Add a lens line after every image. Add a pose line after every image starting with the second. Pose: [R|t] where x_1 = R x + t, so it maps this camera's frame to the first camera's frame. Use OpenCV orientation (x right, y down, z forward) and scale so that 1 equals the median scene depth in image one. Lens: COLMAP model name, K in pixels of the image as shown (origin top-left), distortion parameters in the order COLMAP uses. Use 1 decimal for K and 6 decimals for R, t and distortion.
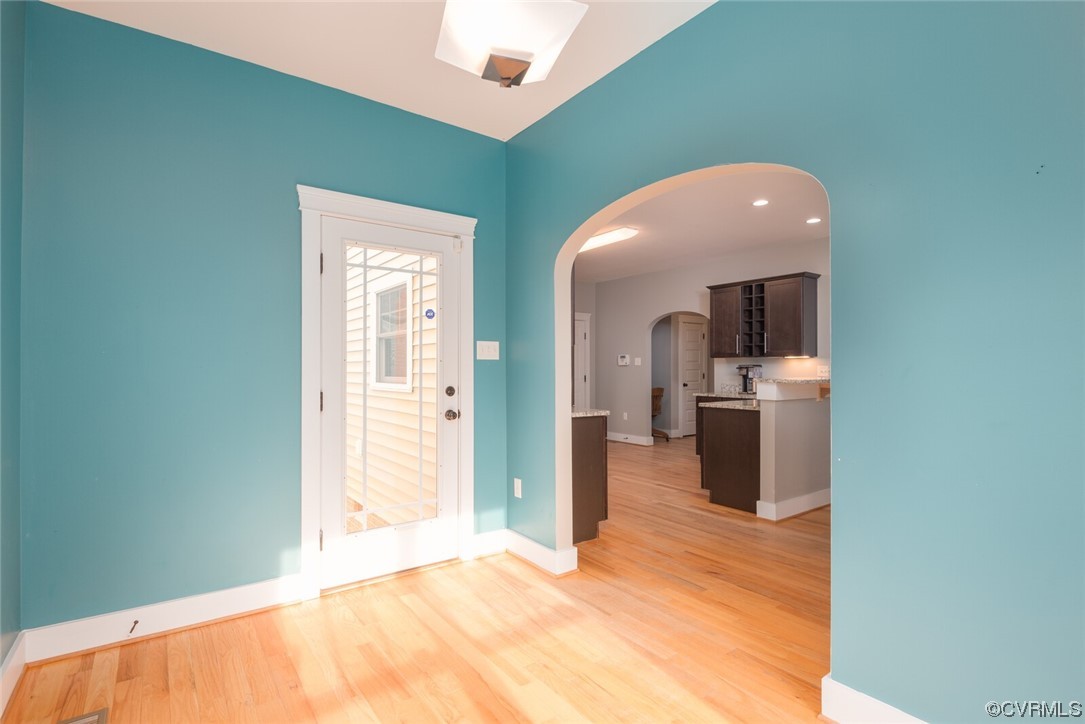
lens RADIAL K [[527.0, 0, 542.5], [0, 527.0, 362.0], [0, 0, 1]] dist [0.076404, -0.000286]
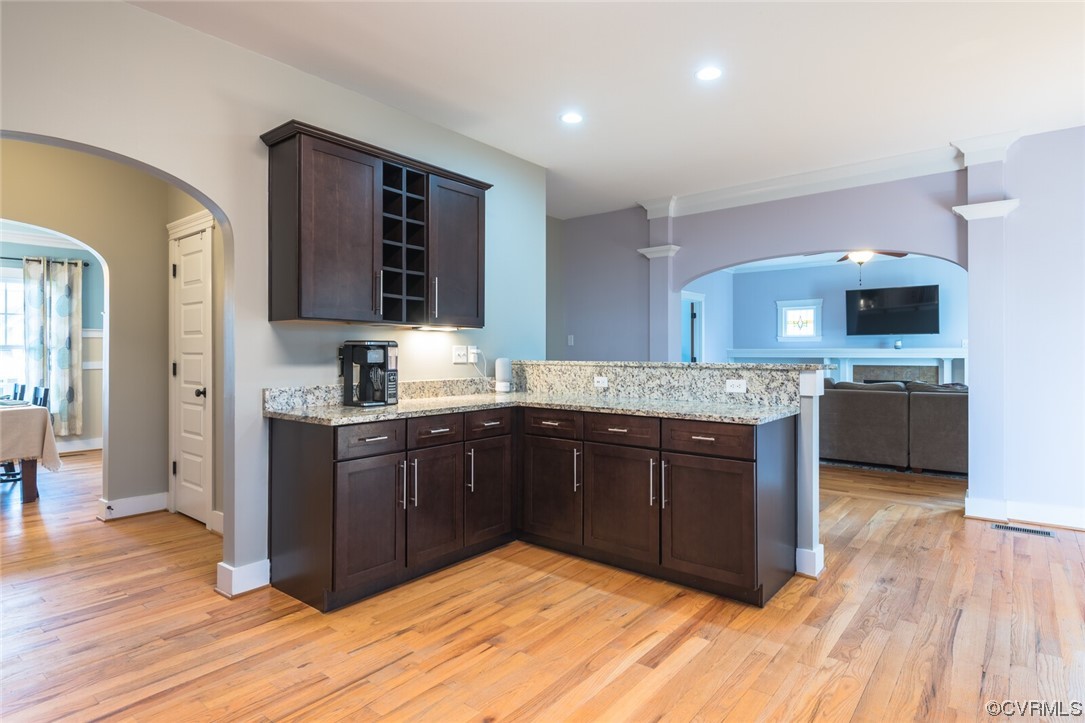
lens RADIAL K [[574.6, 0, 542.5], [0, 574.6, 361.5], [0, 0, 1]] dist [-0.027073, -0.000364]
pose [[-0.250221, -0.005637, 0.968172, -0.161872], [-0.004971, 0.999977, 0.004537, 0.027461], [-0.968176, -0.003678, -0.250243, 1.364979]]
